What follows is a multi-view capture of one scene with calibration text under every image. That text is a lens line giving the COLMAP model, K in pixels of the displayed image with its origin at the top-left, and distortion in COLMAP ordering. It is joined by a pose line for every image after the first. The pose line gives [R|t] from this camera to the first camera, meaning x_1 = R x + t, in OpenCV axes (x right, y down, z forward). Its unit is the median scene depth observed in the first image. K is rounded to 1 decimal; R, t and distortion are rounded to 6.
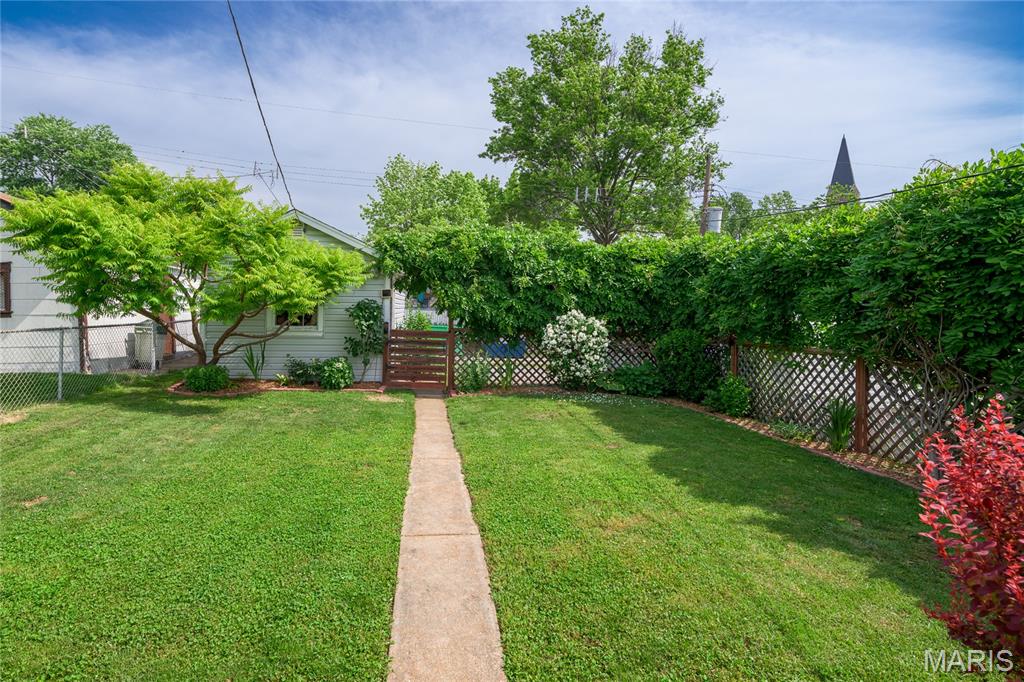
lens RADIAL K [[527.2, 0, 512.9], [0, 527.2, 314.1], [0, 0, 1]] dist [-0.002719, -0.000258]
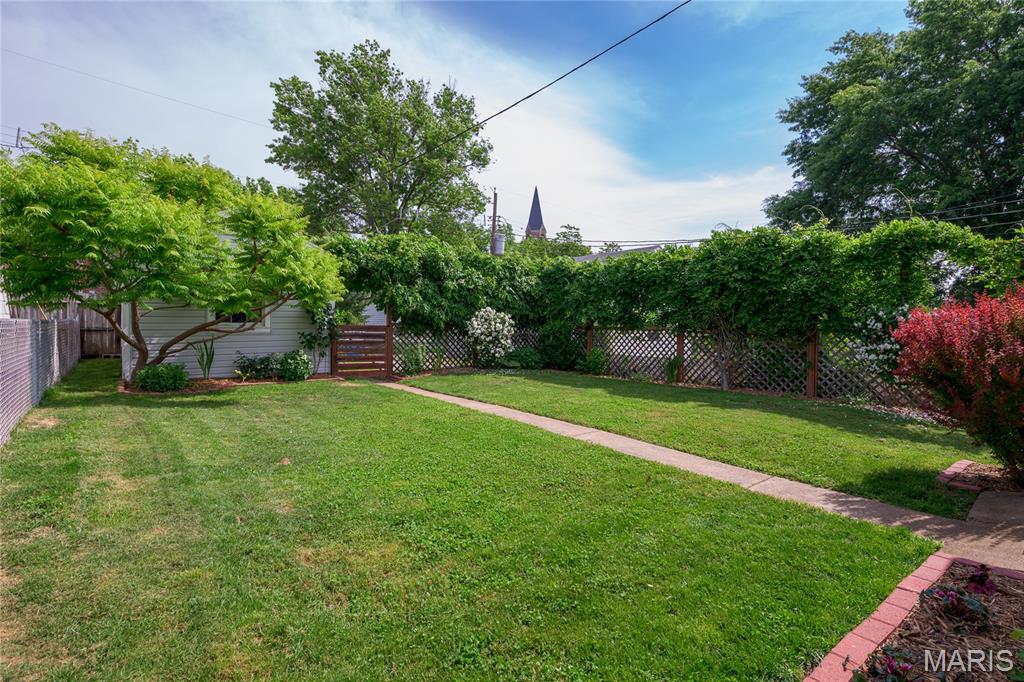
lens RADIAL K [[527.2, 0, 512.9], [0, 527.2, 314.1], [0, 0, 1]] dist [-0.002719, -0.000258]
pose [[0.844316, -0.004141, 0.535829, -0.531497], [0.020378, 0.999495, -0.024386, 0.042102], [-0.535458, 0.031508, 0.843974, -0.143449]]
